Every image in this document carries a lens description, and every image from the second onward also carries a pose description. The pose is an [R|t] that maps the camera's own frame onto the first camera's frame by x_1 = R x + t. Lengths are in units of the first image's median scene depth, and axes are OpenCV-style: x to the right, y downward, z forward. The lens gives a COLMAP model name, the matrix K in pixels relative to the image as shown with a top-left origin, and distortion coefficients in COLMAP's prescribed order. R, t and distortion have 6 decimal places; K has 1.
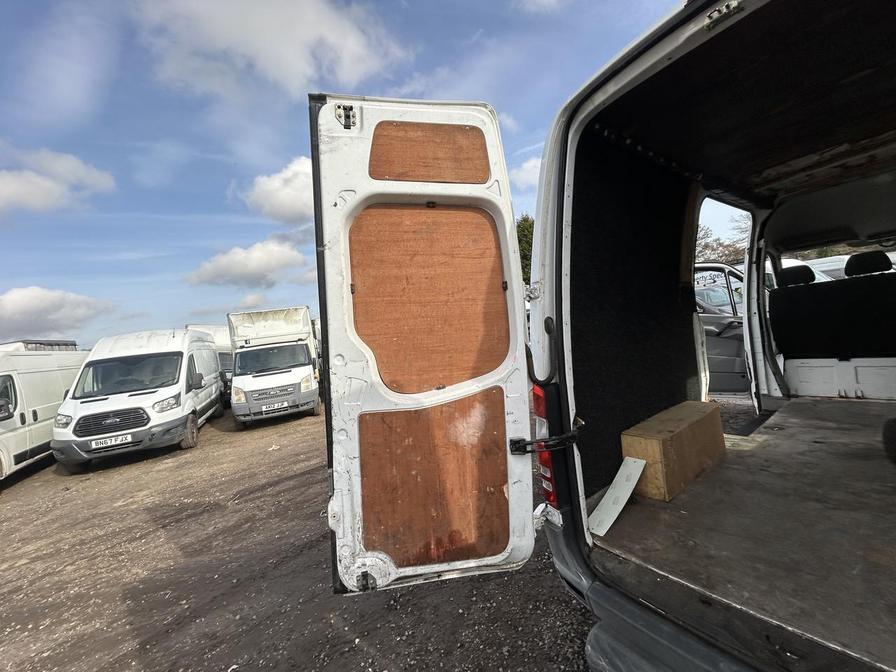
lens RADIAL K [[362.8, 0, 447.3], [0, 362.8, 336.4], [0, 0, 1]] dist [-0.001362, -0.000524]
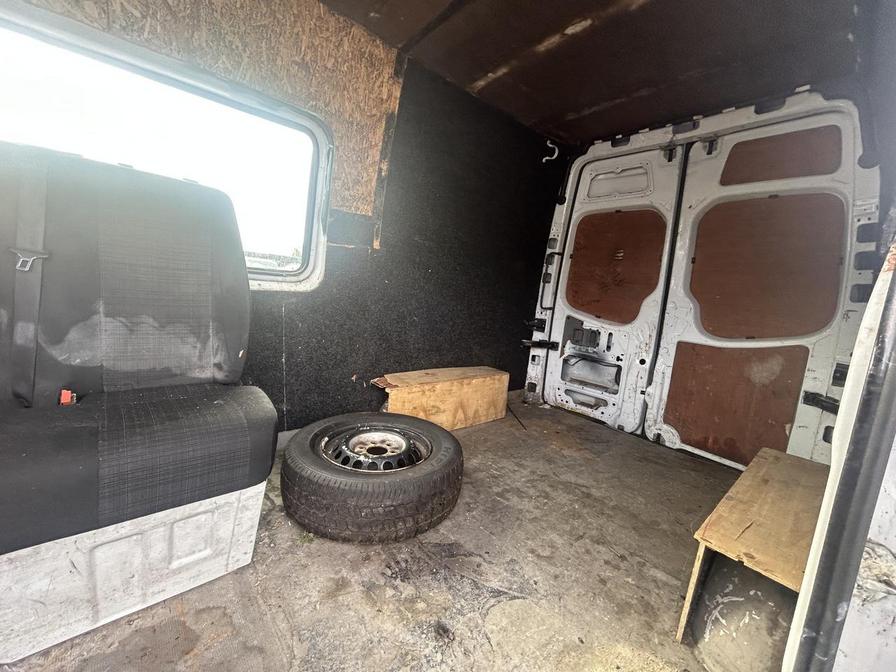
lens RADIAL K [[362.8, 0, 450.0], [0, 362.8, 336.2], [0, 0, 1]] dist [-0.001362, -0.000524]
pose [[-0.997194, 0.030794, -0.068229, 0.933878], [0.021009, 0.989964, 0.139749, -0.059630], [0.071847, 0.137924, -0.987834, 1.200023]]
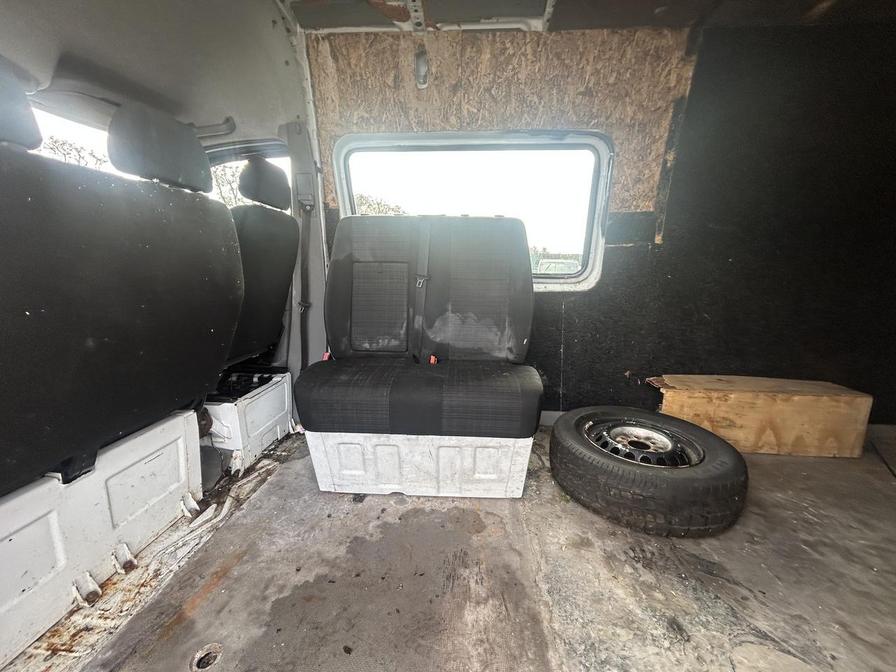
lens RADIAL K [[362.8, 0, 449.5], [0, 362.8, 337.0], [0, 0, 1]] dist [-0.001362, -0.000524]
pose [[-0.755403, -0.018937, 0.654986, 0.869707], [0.072541, 0.991021, 0.112314, -0.063189], [-0.651232, 0.132356, -0.747247, 1.259925]]
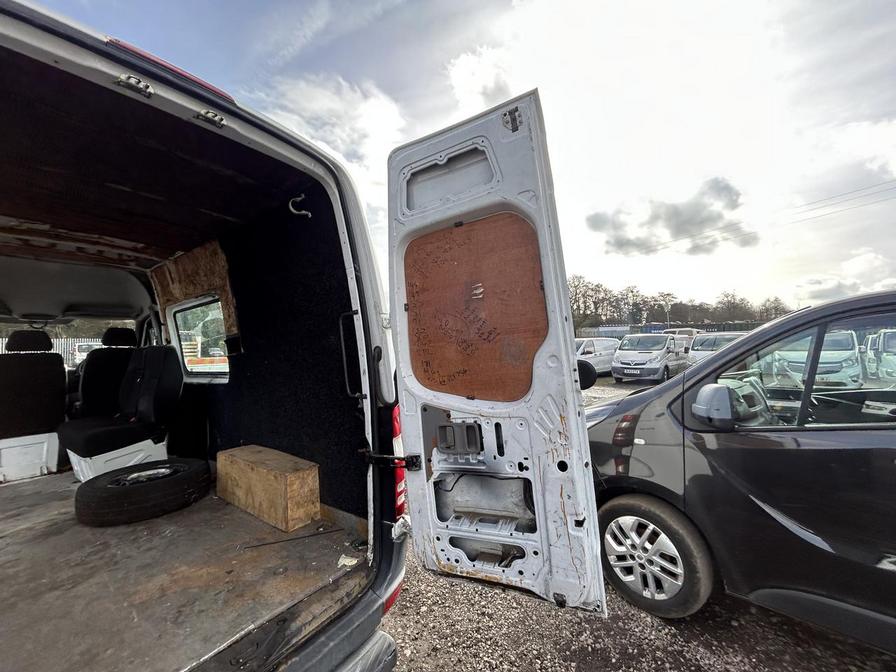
lens RADIAL K [[362.8, 0, 449.8], [0, 362.8, 336.0], [0, 0, 1]] dist [-0.001362, -0.000524]
pose [[-0.275964, 0.161529, 0.947498, -0.147507], [0.067239, 0.986607, -0.148612, 0.015804], [-0.958813, 0.022698, -0.283129, 0.181489]]
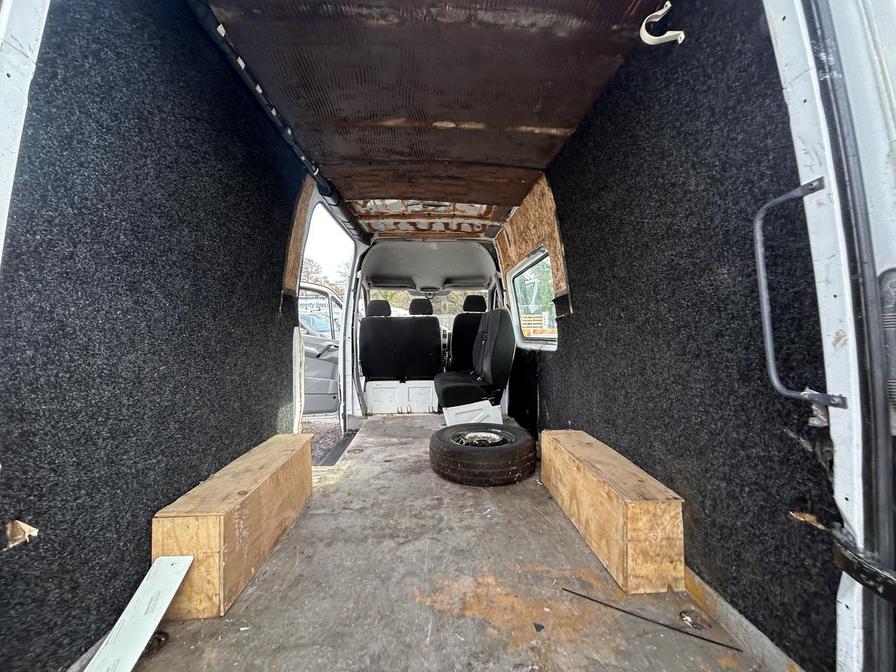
lens RADIAL K [[362.8, 0, 448.8], [0, 362.8, 335.9], [0, 0, 1]] dist [-0.001362, -0.000524]
pose [[0.549158, 0.105249, 0.829065, 0.179589], [-0.058831, 0.994446, -0.087275, 0.008176], [-0.833645, -0.000847, 0.552300, 0.234705]]
